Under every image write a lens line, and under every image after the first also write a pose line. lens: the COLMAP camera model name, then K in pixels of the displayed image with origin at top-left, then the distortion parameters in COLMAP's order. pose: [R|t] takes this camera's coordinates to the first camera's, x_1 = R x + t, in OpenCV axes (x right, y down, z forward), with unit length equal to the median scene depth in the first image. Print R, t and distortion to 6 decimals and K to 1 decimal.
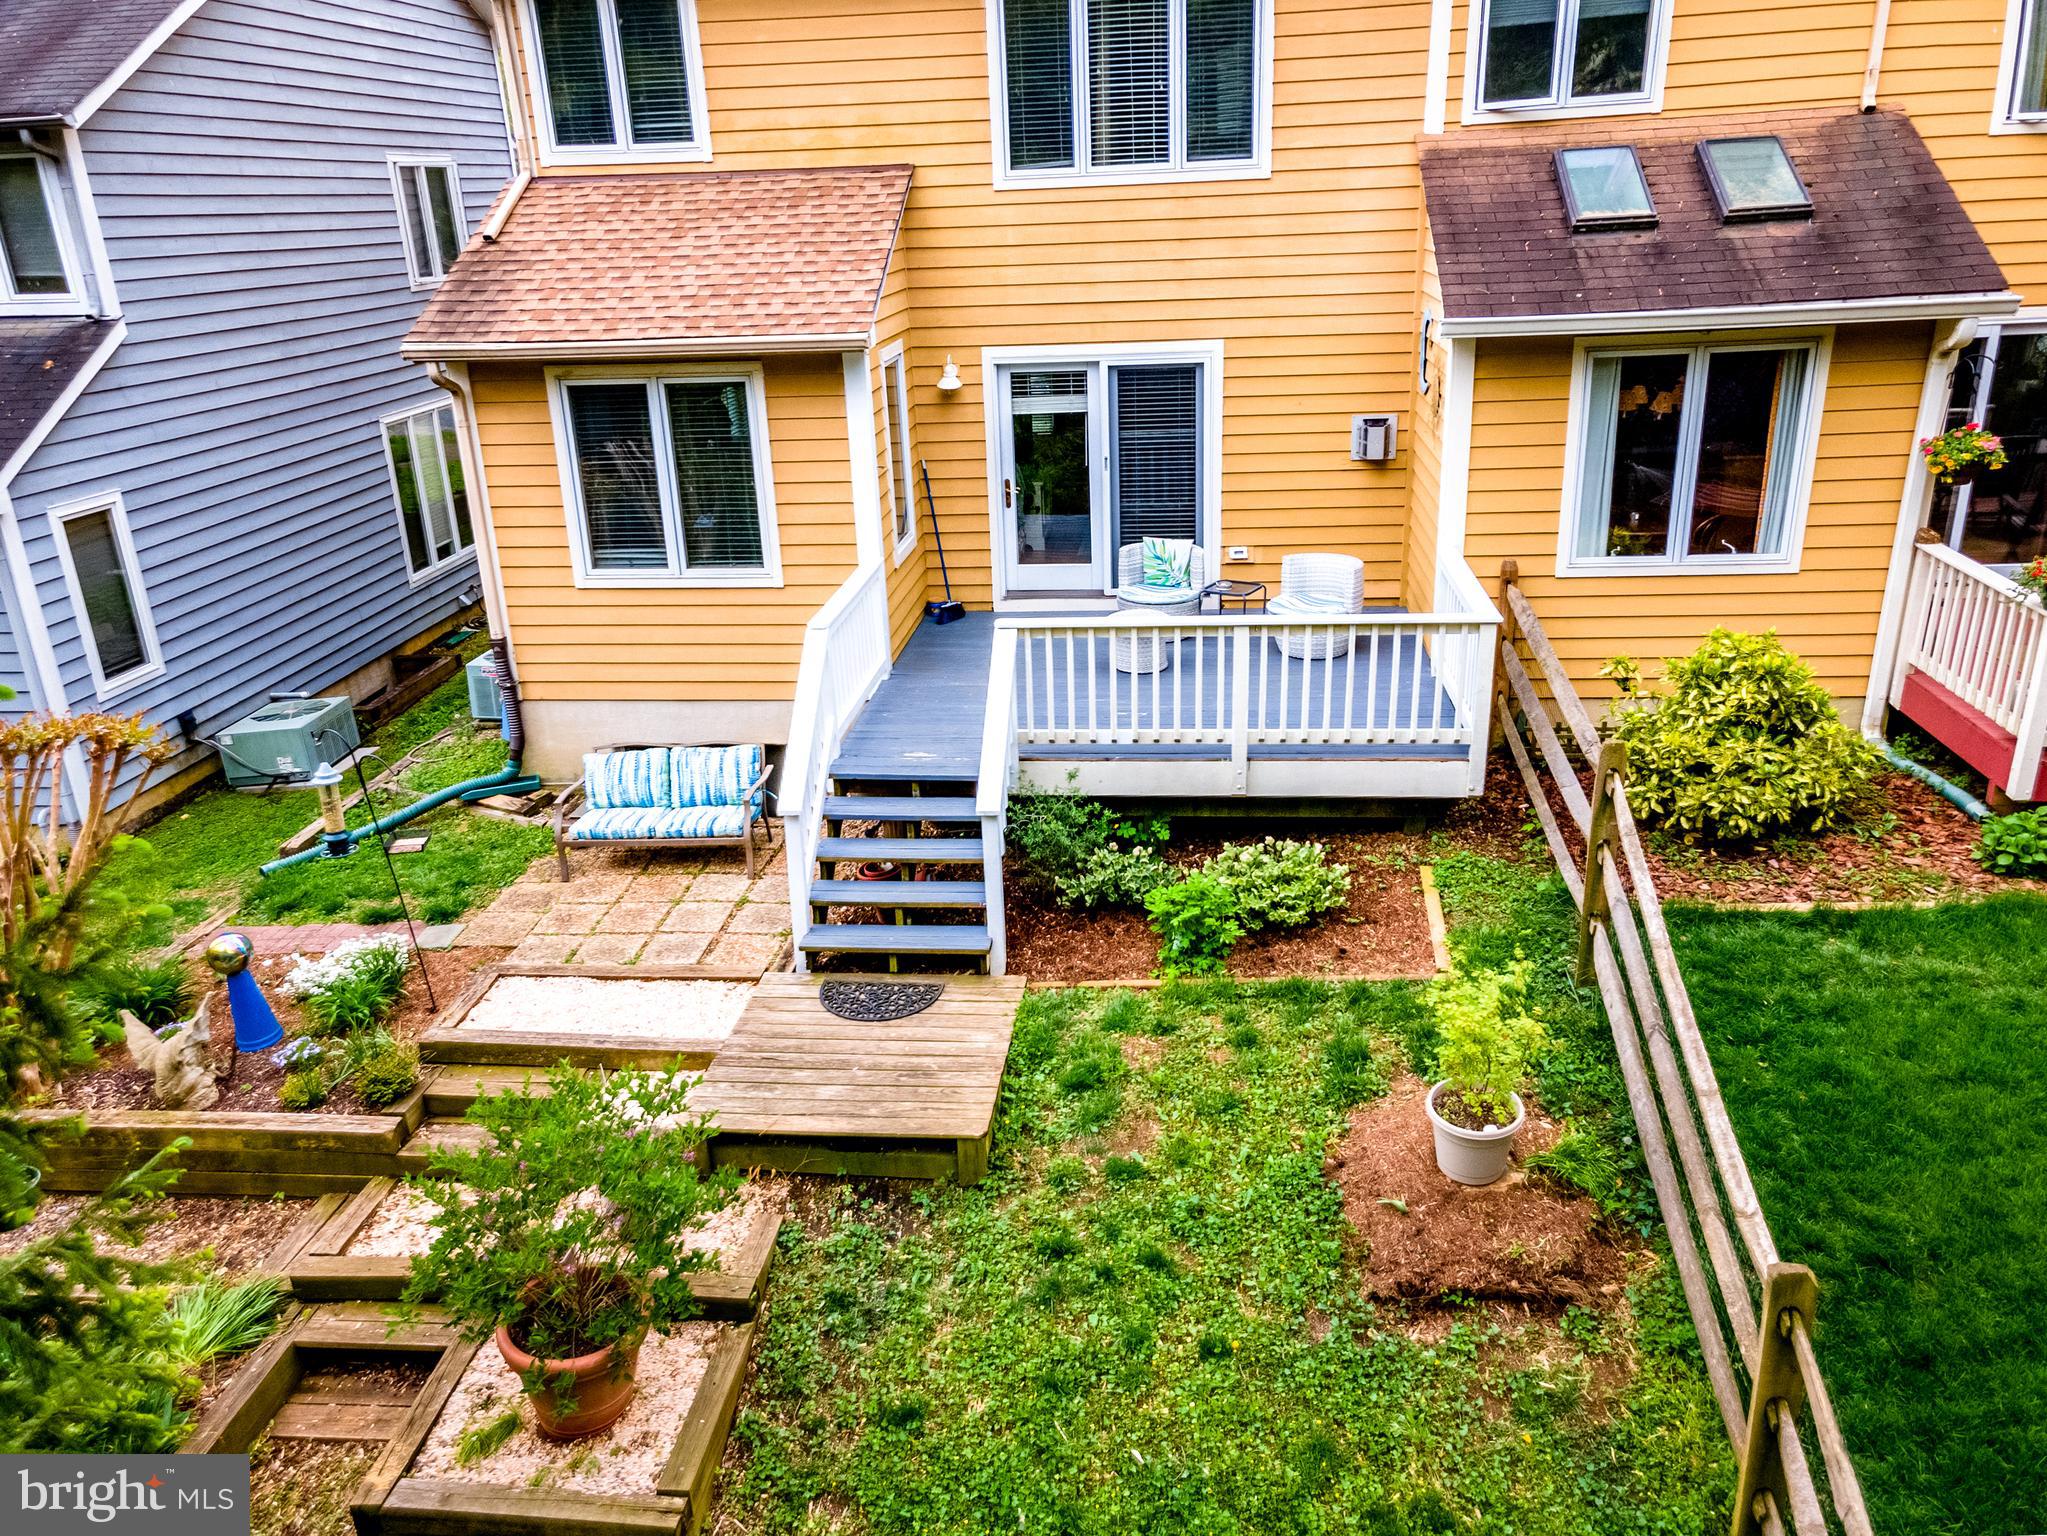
lens RADIAL K [[1578.8, 0, 1023.5], [0, 1578.8, 768.0], [0, 0, 1]] dist [0.009934, 0.111348]
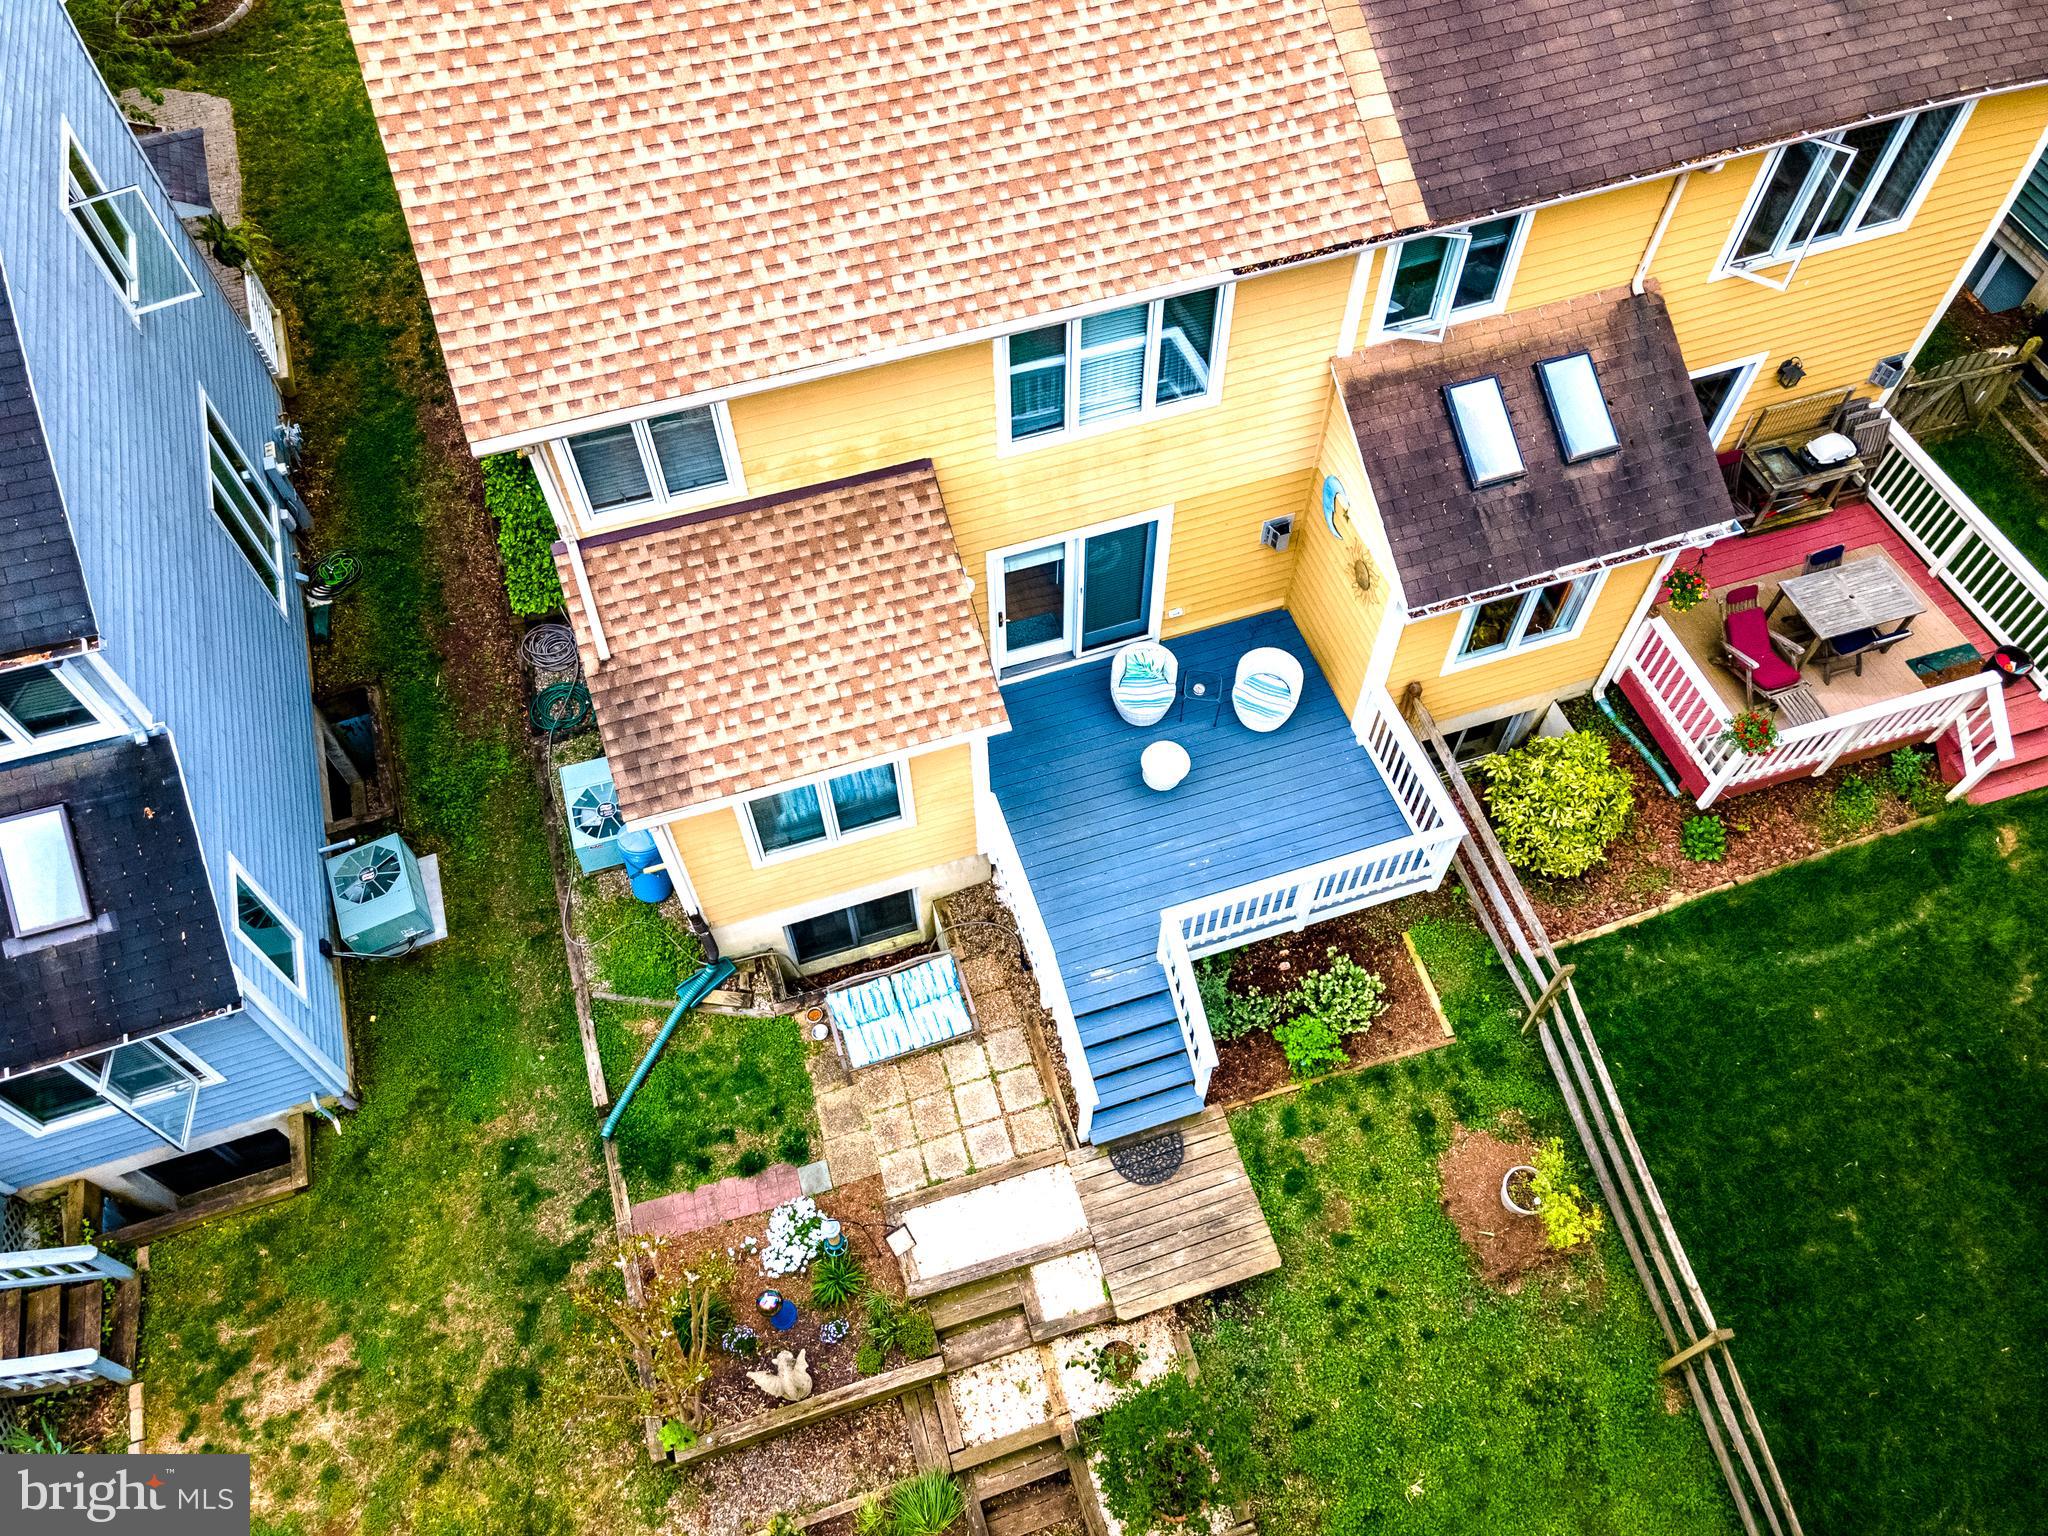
lens RADIAL K [[1496.1, 0, 1024.0], [0, 1496.1, 768.0], [0, 0, 1]] dist [0.016560, 0.089457]
pose [[0.909478, -0.329453, 0.253594, -0.357946], [0.121376, 0.793795, 0.595951, -0.848653], [-0.397639, -0.511224, 0.761927, 0.052810]]
